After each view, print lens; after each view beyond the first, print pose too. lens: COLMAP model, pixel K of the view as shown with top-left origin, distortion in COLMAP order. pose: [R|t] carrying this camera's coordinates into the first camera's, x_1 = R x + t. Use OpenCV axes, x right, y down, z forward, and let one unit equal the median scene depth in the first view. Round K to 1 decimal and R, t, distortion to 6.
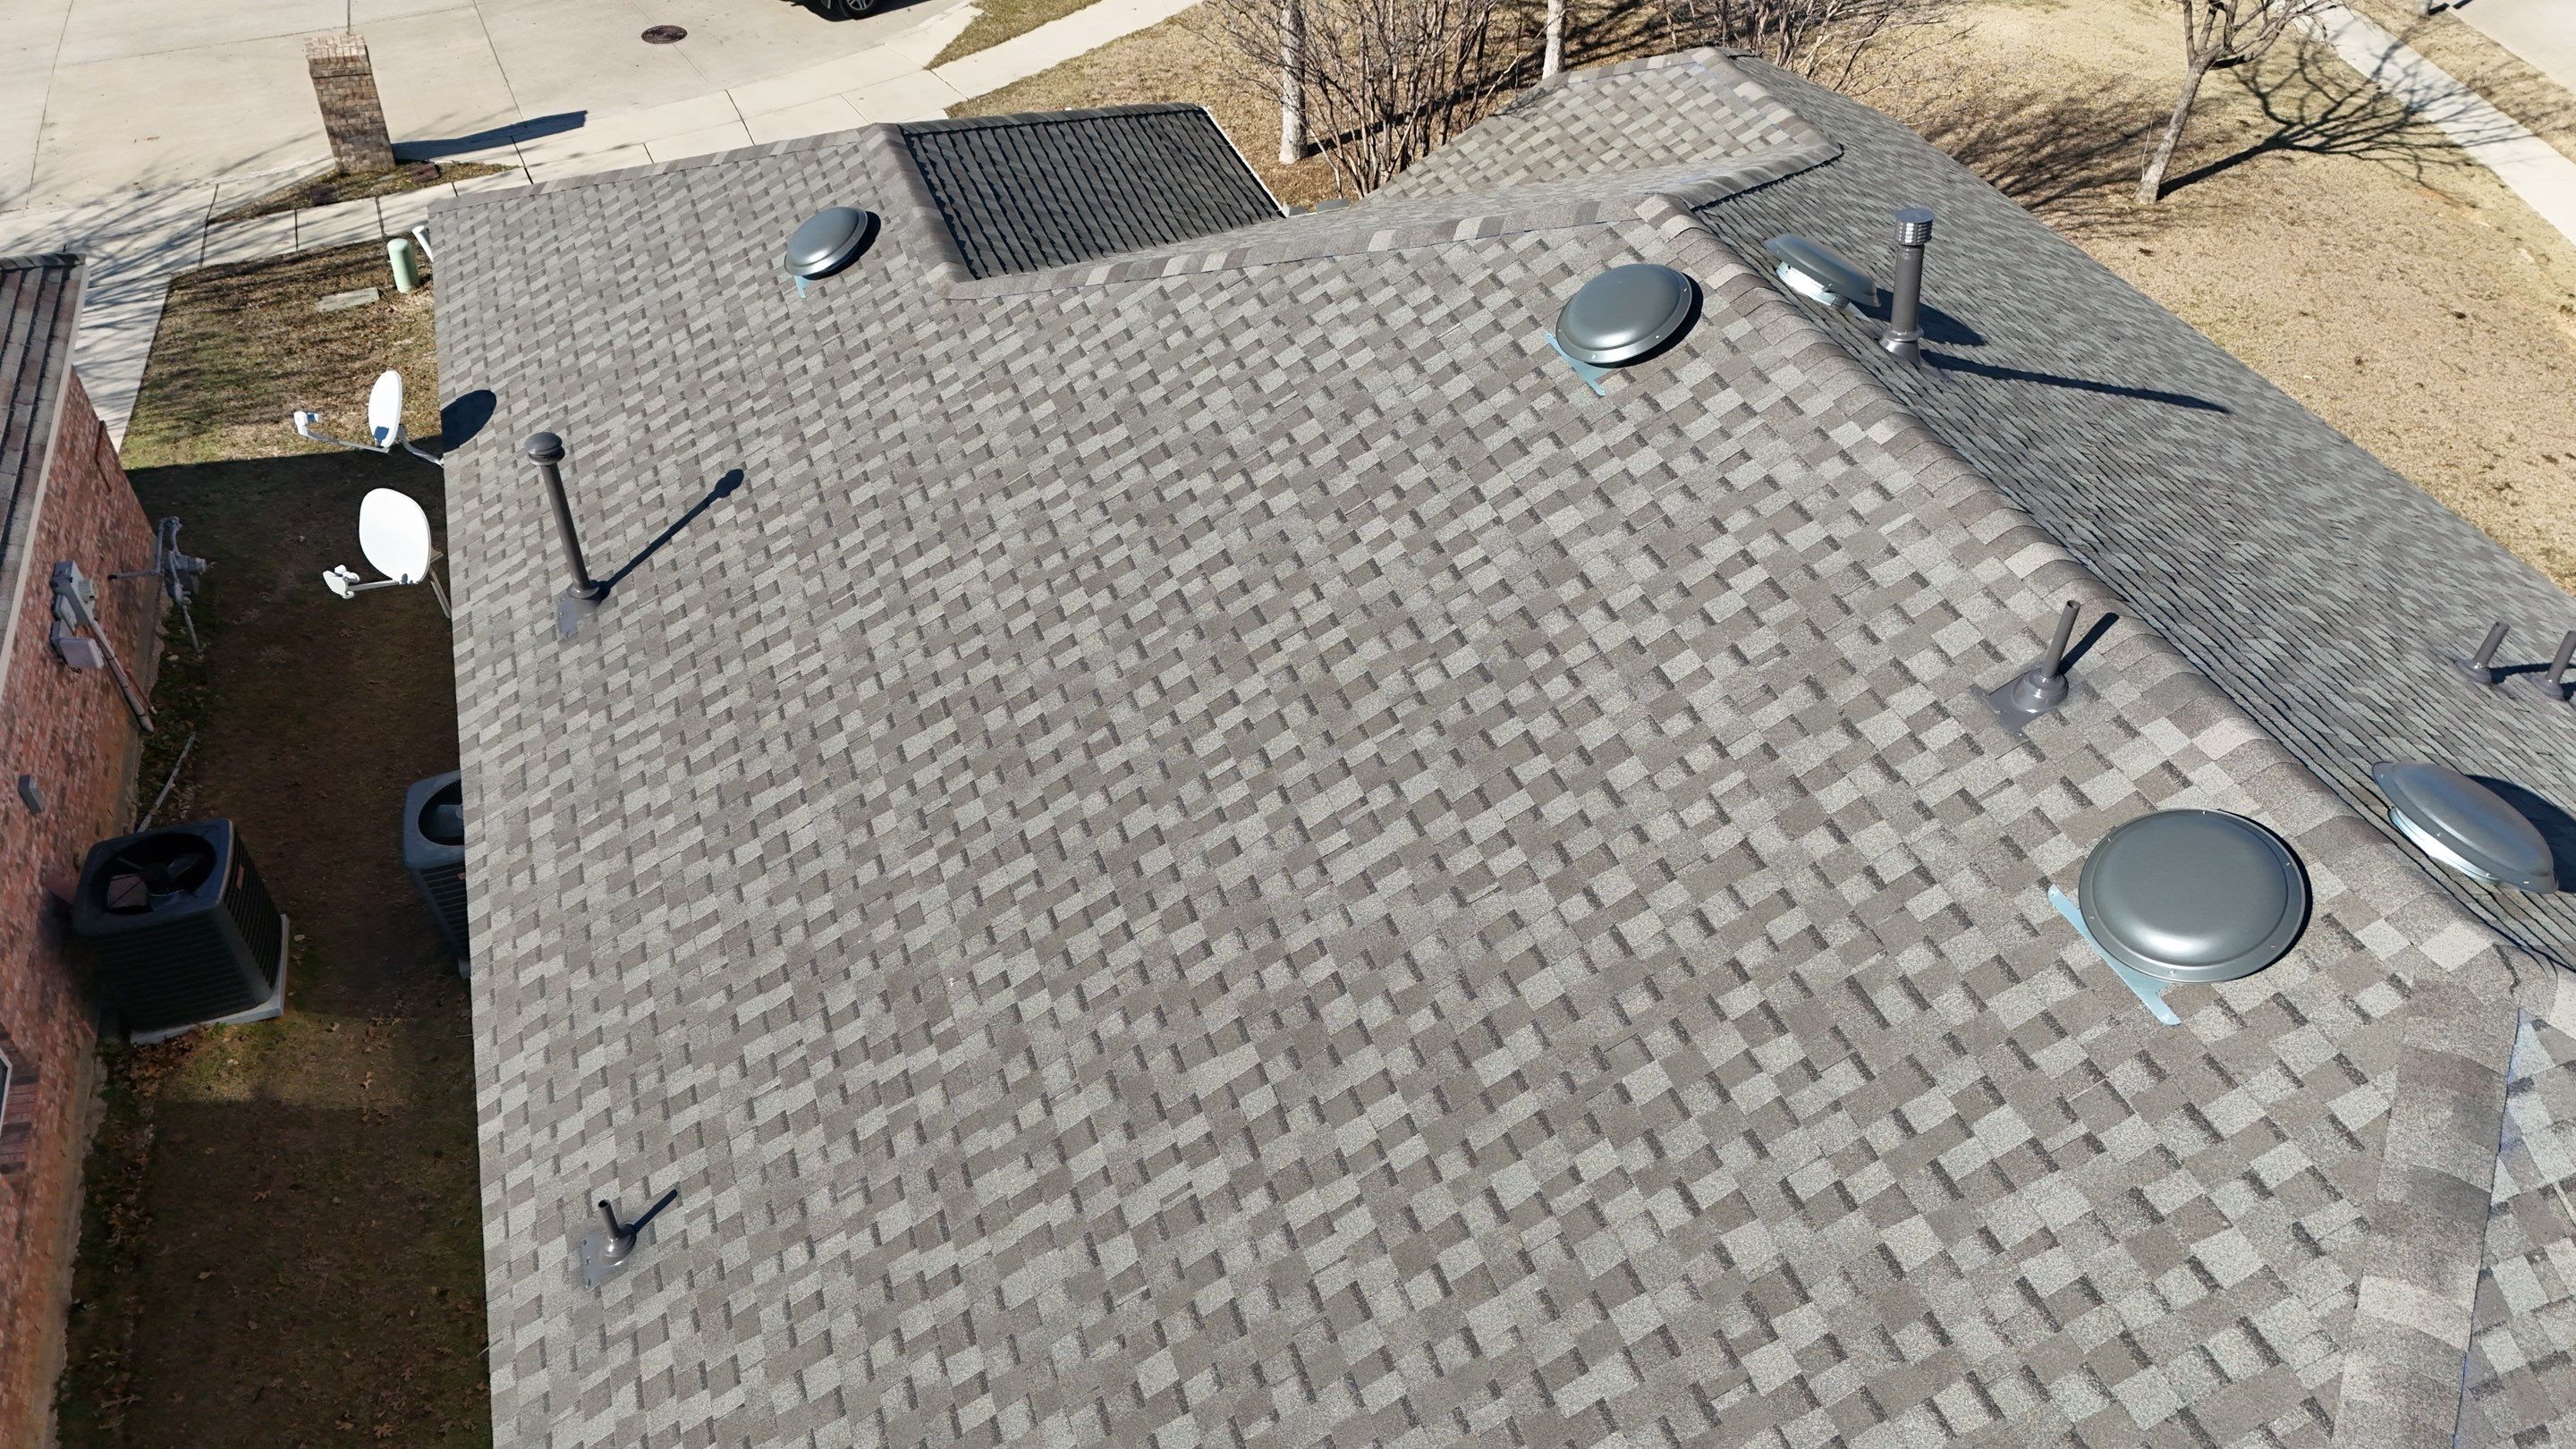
lens RADIAL K [[1879.7, 0, 1293.6], [0, 1879.7, 709.9], [0, 0, 1]] dist [0.086524, -0.086830]
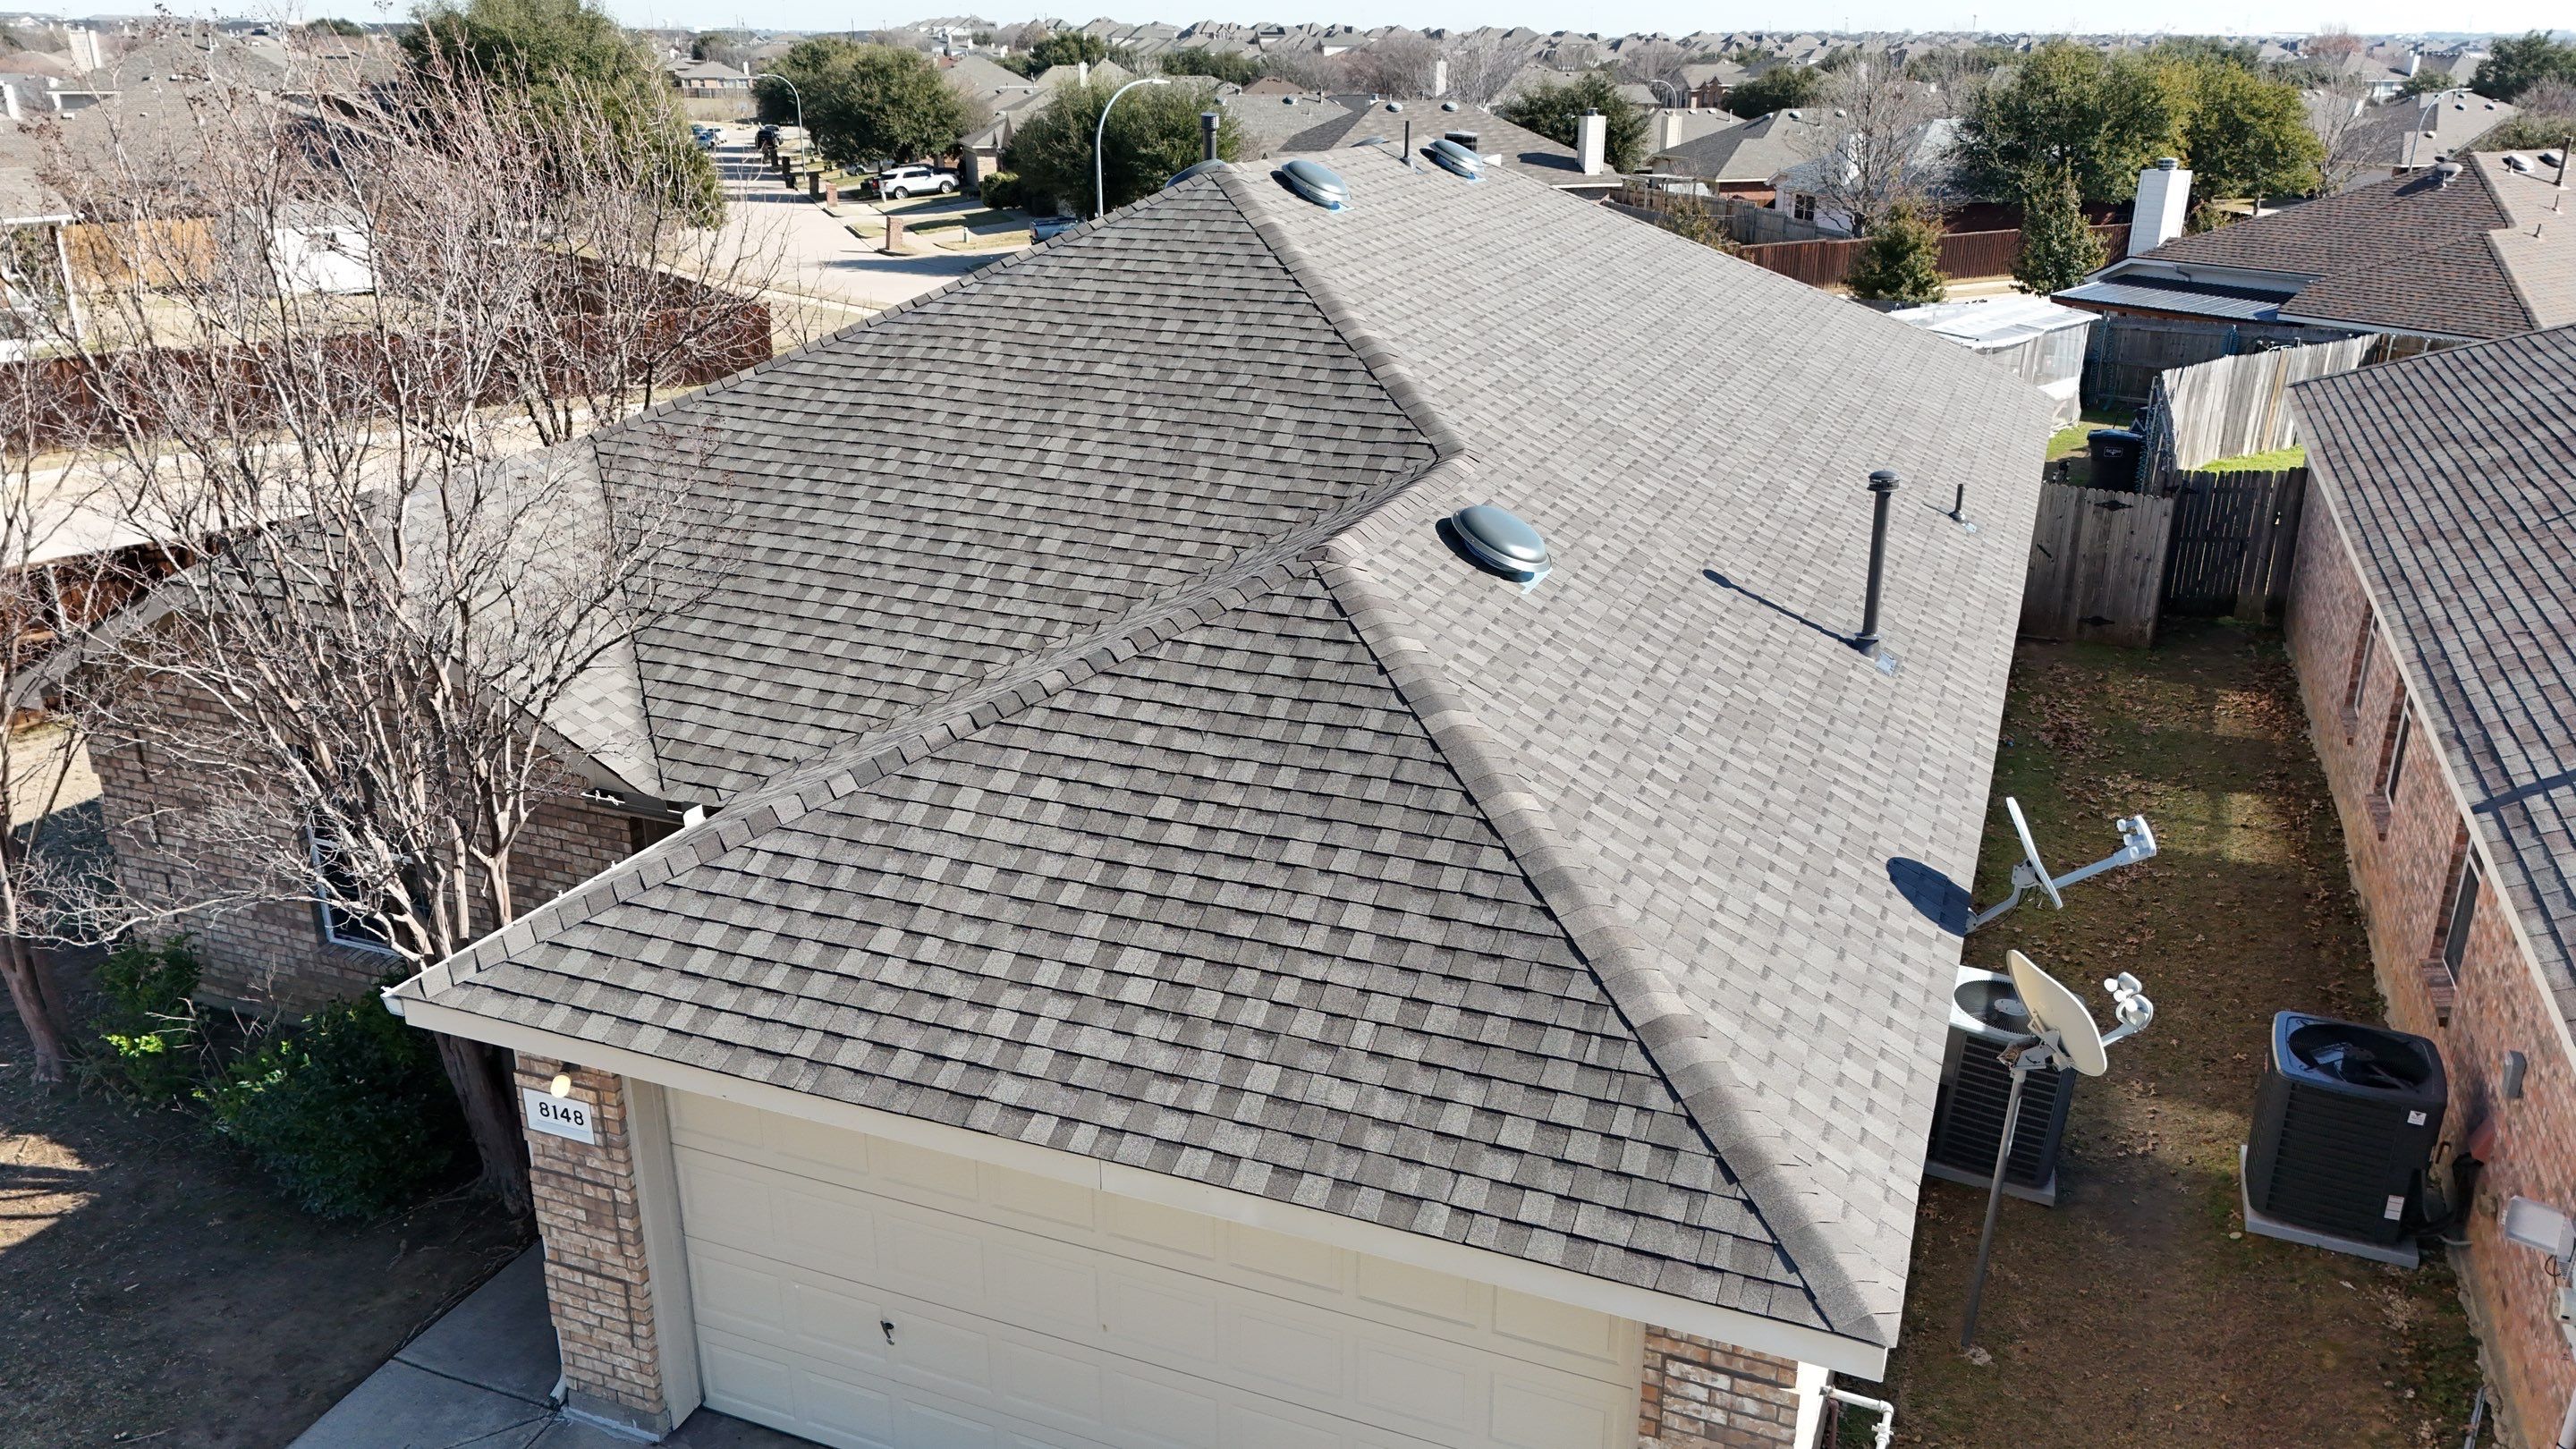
lens RADIAL K [[1879.7, 0, 1289.8], [0, 1879.7, 724.3], [0, 0, 1]] dist [0.086524, -0.086830]
pose [[-0.739774, -0.241865, 0.627882, -1.094177], [0.441573, 0.529582, 0.724263, -1.291842], [-0.507689, 0.813046, -0.284971, 2.019346]]
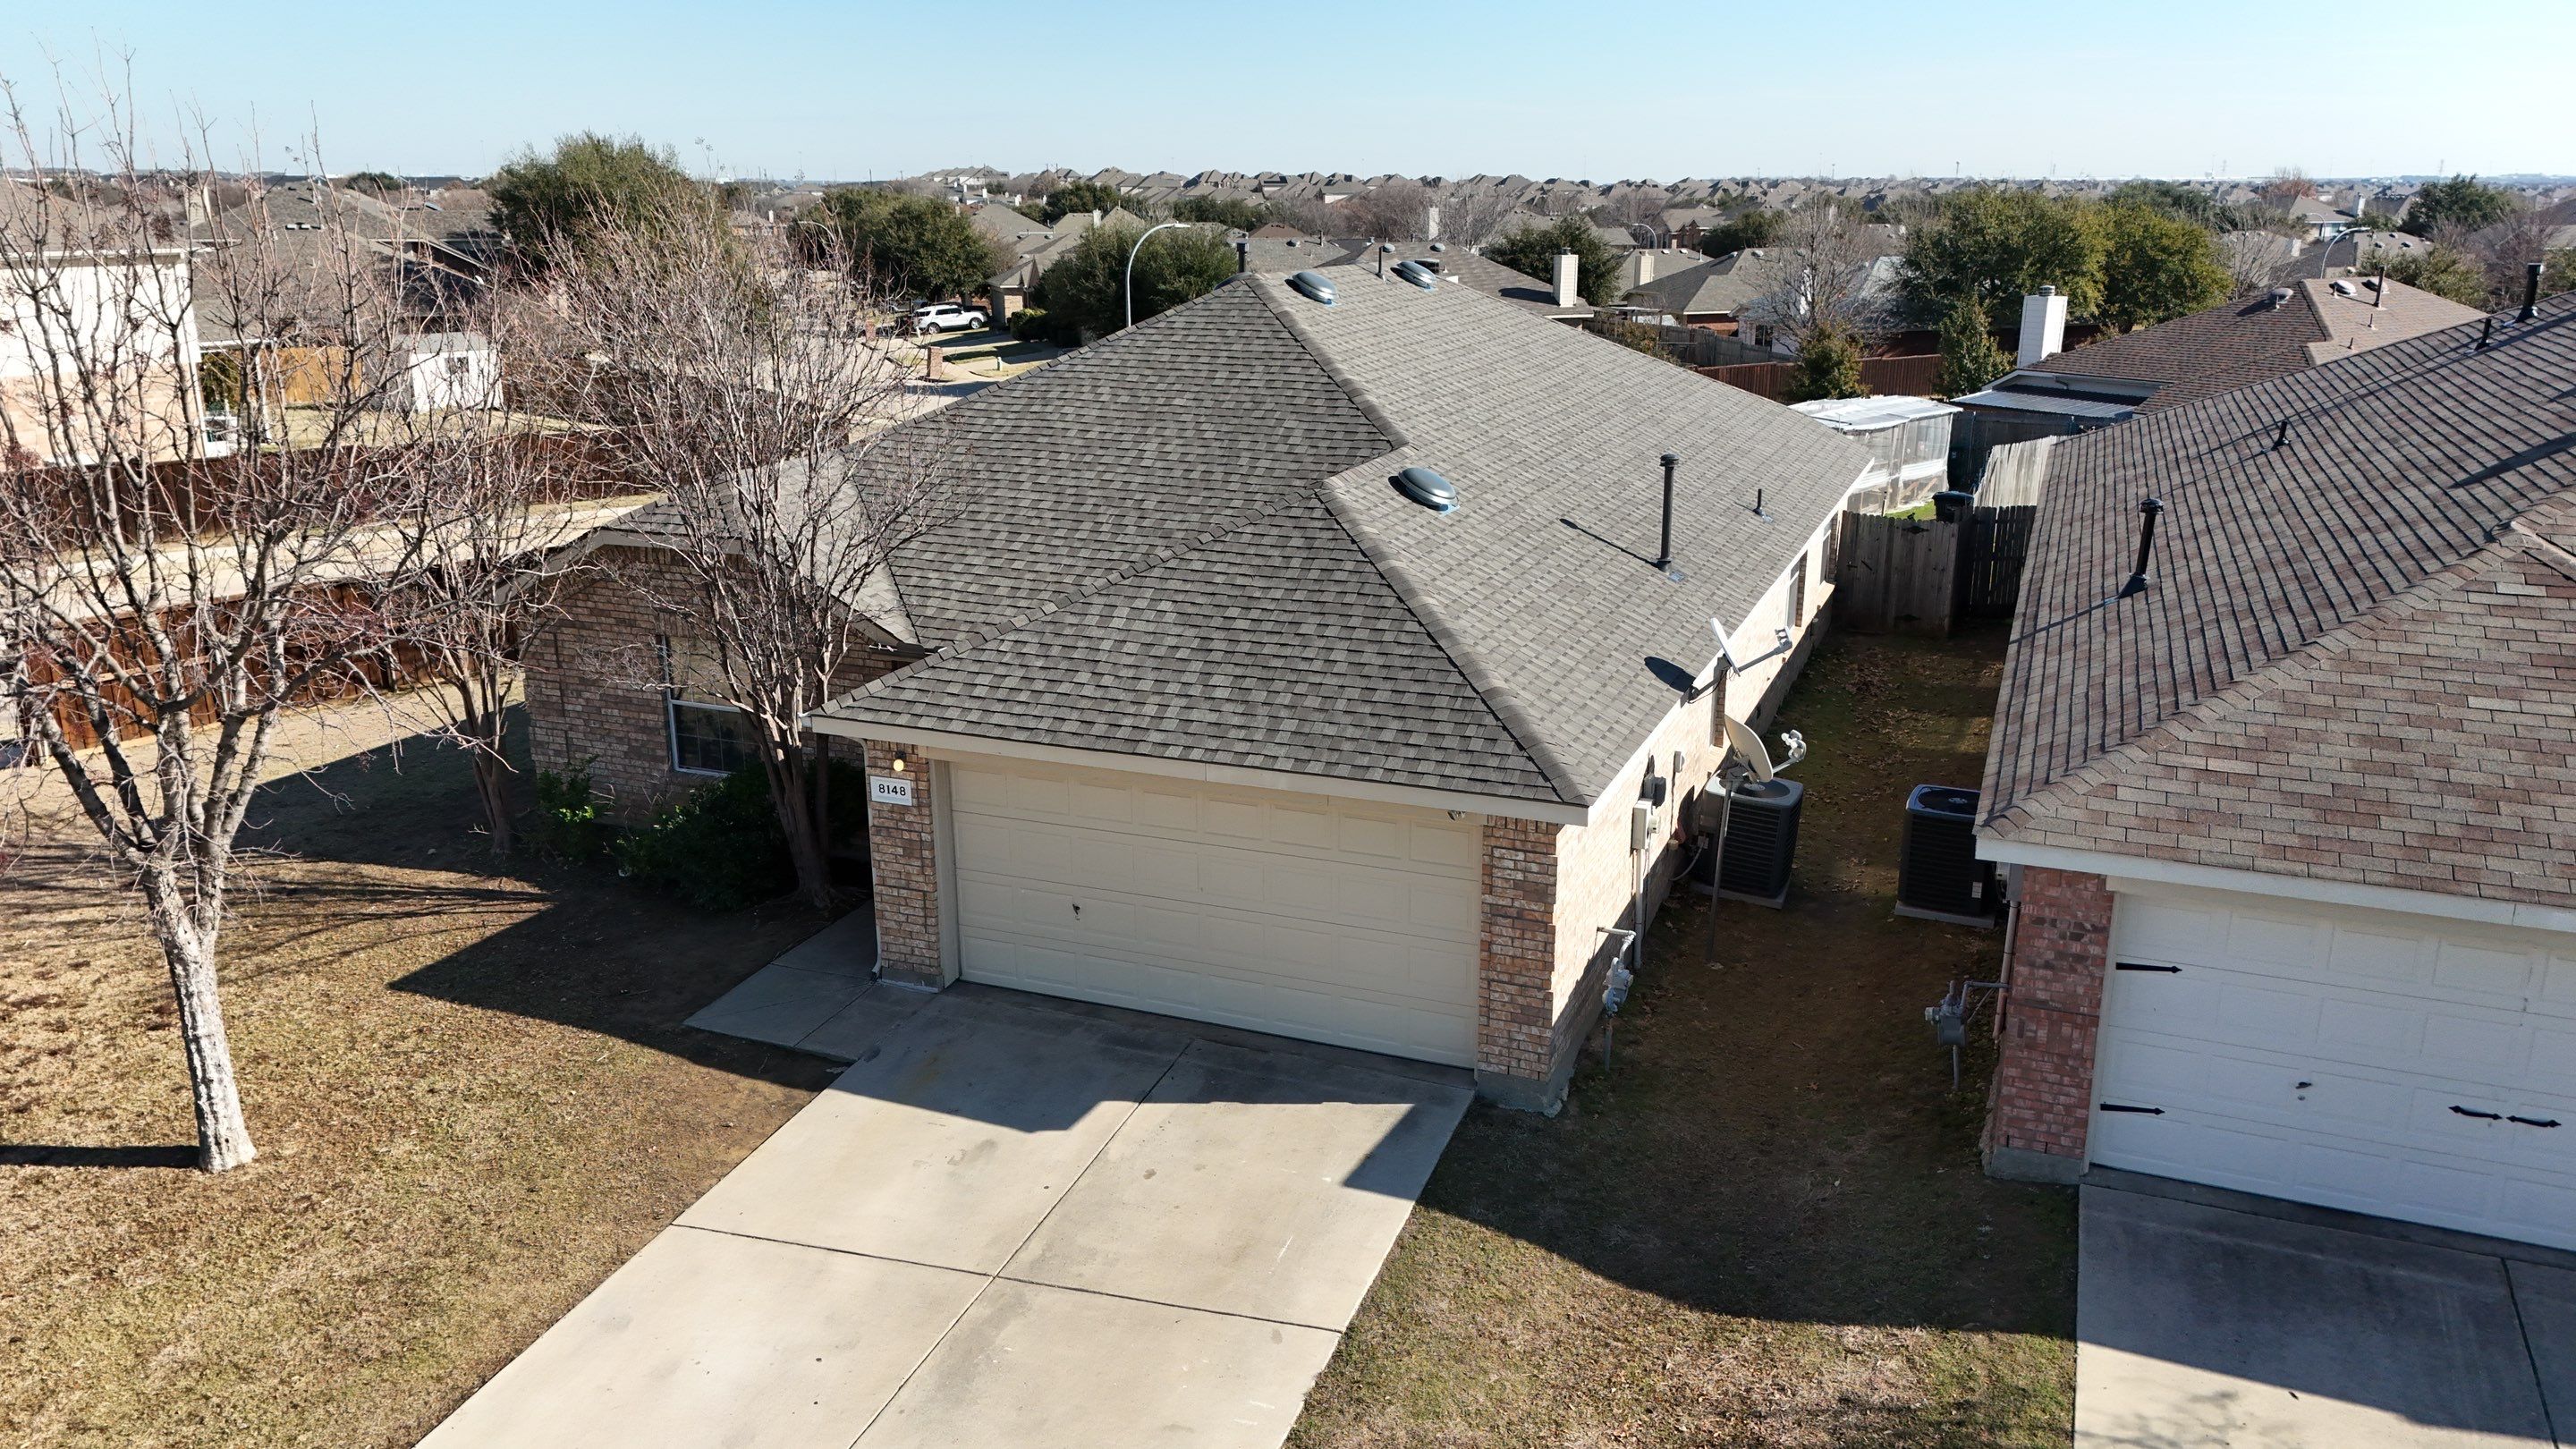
lens RADIAL K [[1879.7, 0, 1287.2], [0, 1879.7, 708.9], [0, 0, 1]] dist [0.086524, -0.086830]
pose [[-0.738241, -0.190105, 0.647195, -1.672954], [0.445947, 0.582320, 0.679731, -1.737877], [-0.506095, 0.790420, -0.345116, 2.491987]]
